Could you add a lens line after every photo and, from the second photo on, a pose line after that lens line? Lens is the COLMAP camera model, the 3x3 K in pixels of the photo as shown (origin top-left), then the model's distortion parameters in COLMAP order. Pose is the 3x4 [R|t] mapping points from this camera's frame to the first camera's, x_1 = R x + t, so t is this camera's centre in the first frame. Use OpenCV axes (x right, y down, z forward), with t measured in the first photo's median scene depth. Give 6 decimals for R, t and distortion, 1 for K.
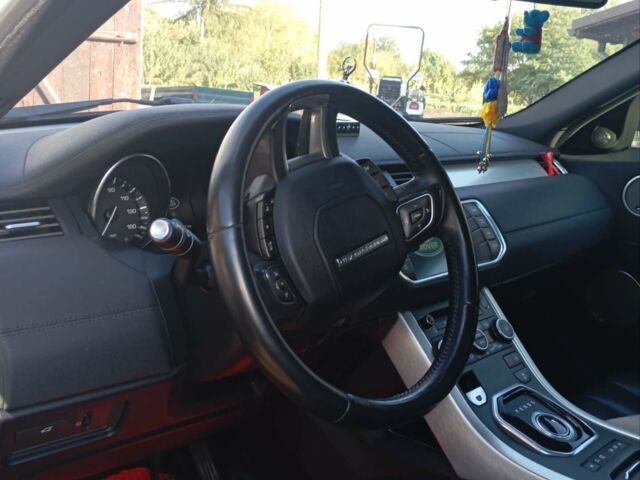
lens RADIAL K [[733.3, 0, 320.0], [0, 733.3, 240.0], [0, 0, 1]] dist [0.047132, -0.002524]
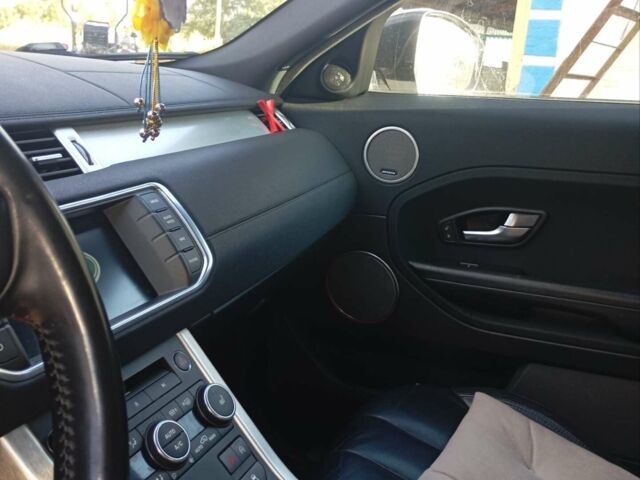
lens RADIAL K [[733.3, 0, 320.0], [0, 733.3, 240.0], [0, 0, 1]] dist [0.047132, -0.002524]
pose [[0.933101, -0.091289, 0.347833, 0.095285], [0.069049, 0.994727, 0.075835, -0.034004], [-0.352922, -0.046744, 0.934484, 0.305071]]
